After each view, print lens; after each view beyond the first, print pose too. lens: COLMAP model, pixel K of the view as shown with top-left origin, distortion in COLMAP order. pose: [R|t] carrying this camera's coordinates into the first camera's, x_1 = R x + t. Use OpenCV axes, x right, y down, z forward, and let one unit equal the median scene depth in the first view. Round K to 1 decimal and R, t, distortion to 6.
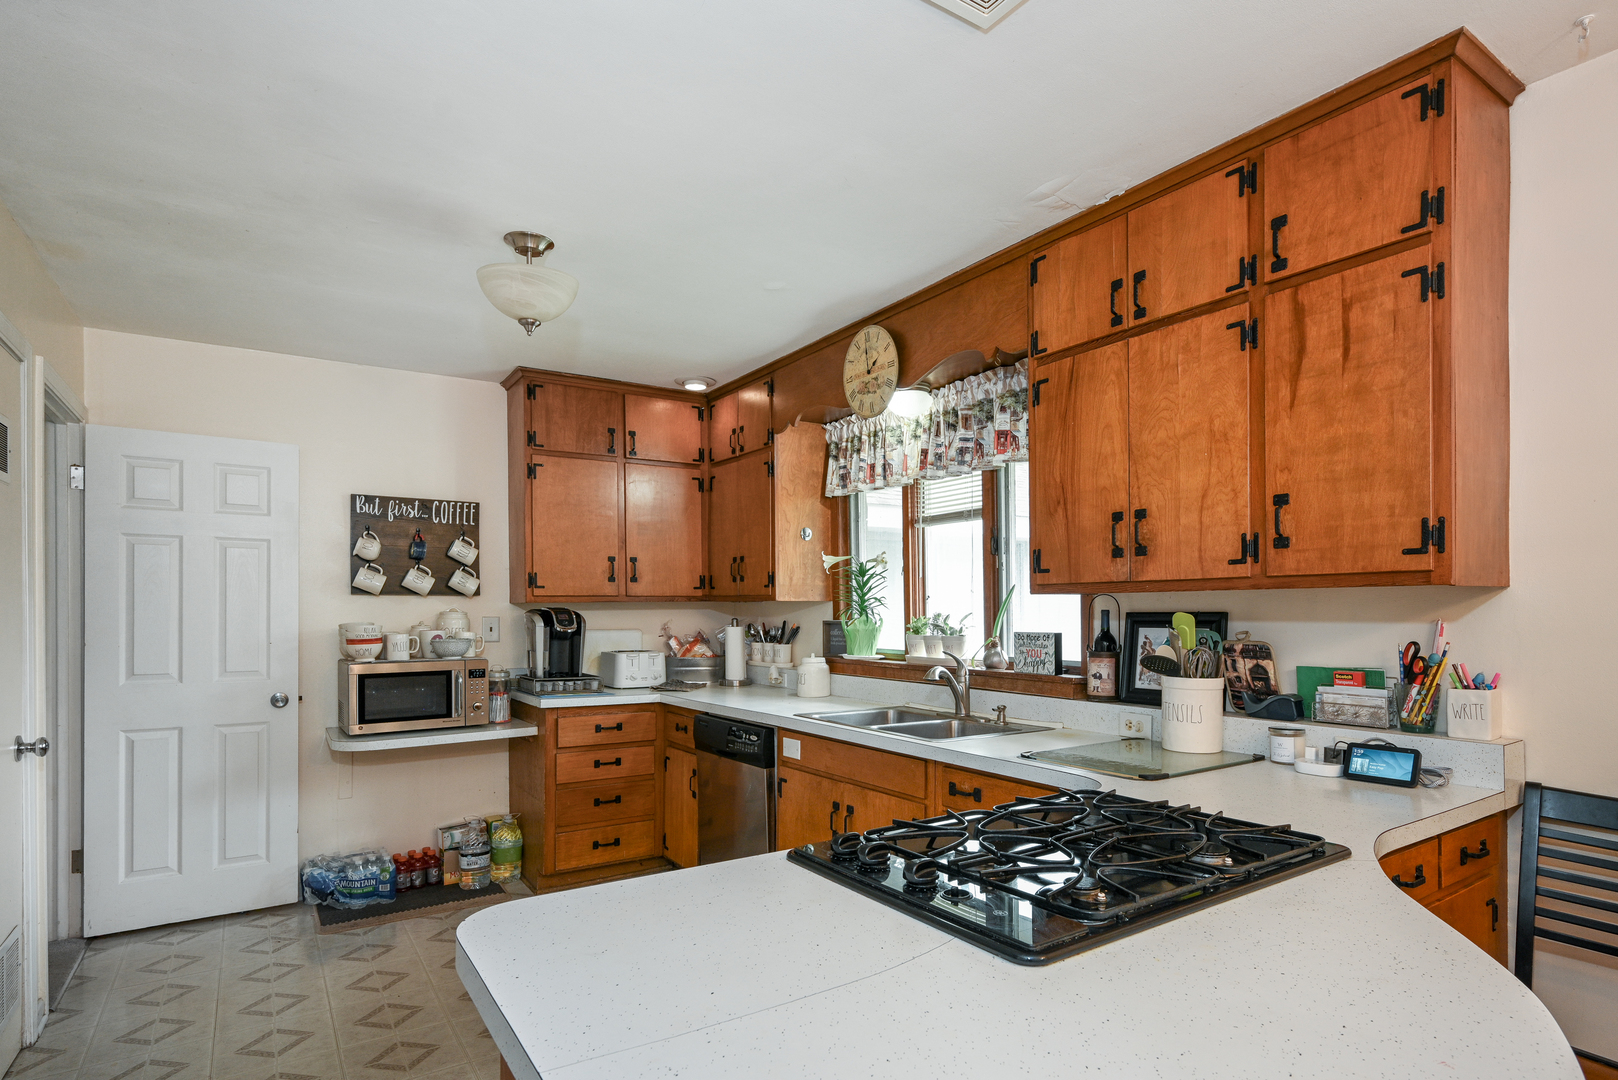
lens RADIAL K [[846.0, 0, 819.3], [0, 846.0, 605.6], [0, 0, 1]] dist [0.003592, 0.000519]
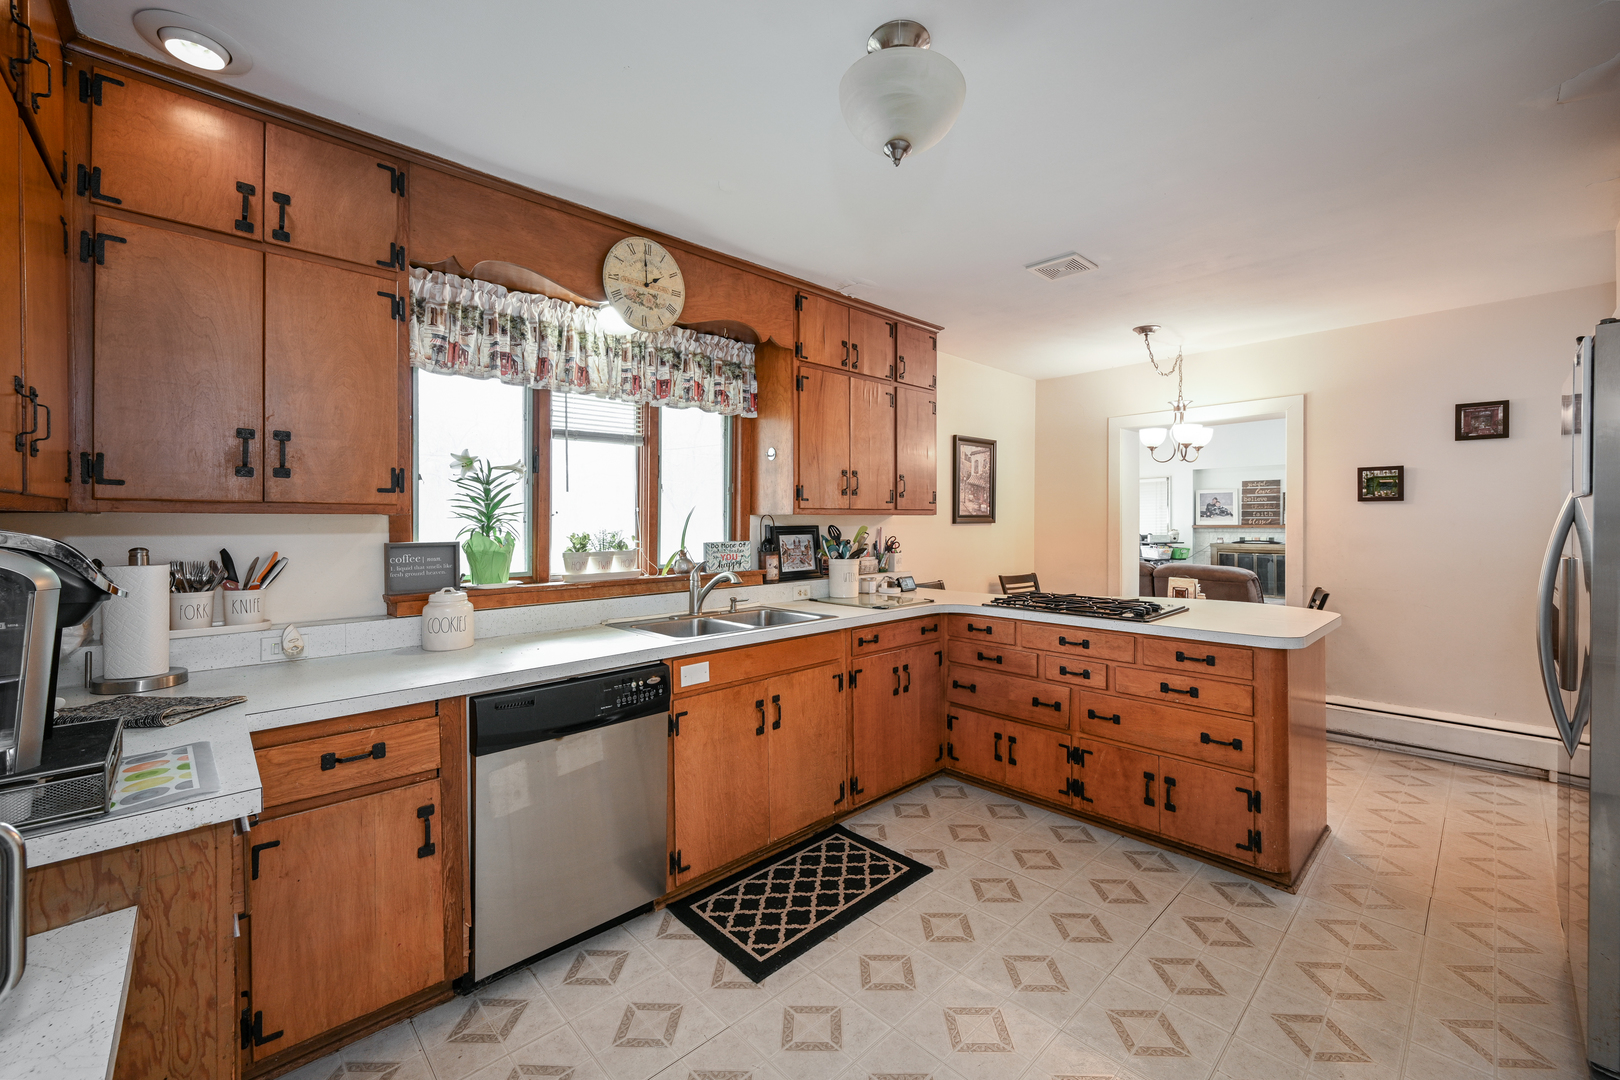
lens RADIAL K [[656.7, 0, 809.1], [0, 656.7, 523.1], [0, 0, 1]] dist [-0.001085, -0.000213]
pose [[-0.167985, -0.000955, 0.985789, -0.719011], [0.000157, 0.999999, 0.000995, 0.000548], [-0.985790, 0.000322, -0.167985, 0.931376]]
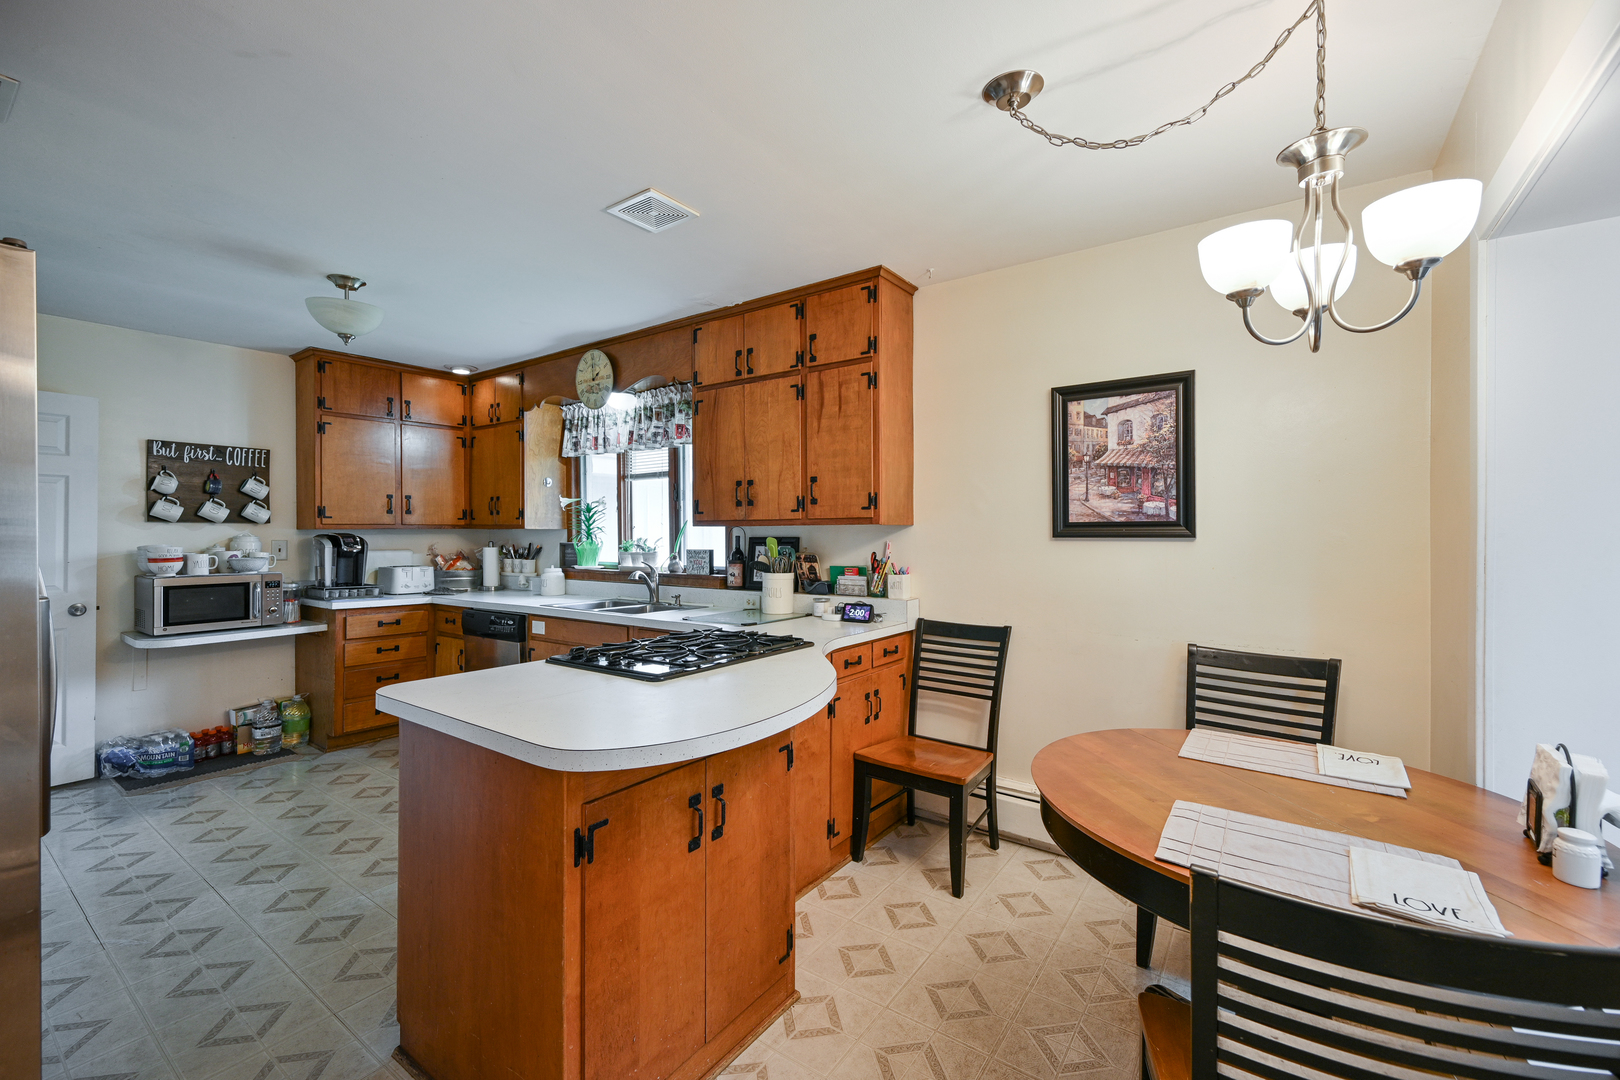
lens RADIAL K [[666.5, 0, 802.4], [0, 666.5, 531.8], [0, 0, 1]] dist [0.001773, 0.000121]
pose [[0.936128, 0.003816, 0.351638, -0.010117], [-0.003884, 0.999992, -0.000511, -0.002375], [-0.351637, -0.000887, 0.936136, -0.254500]]
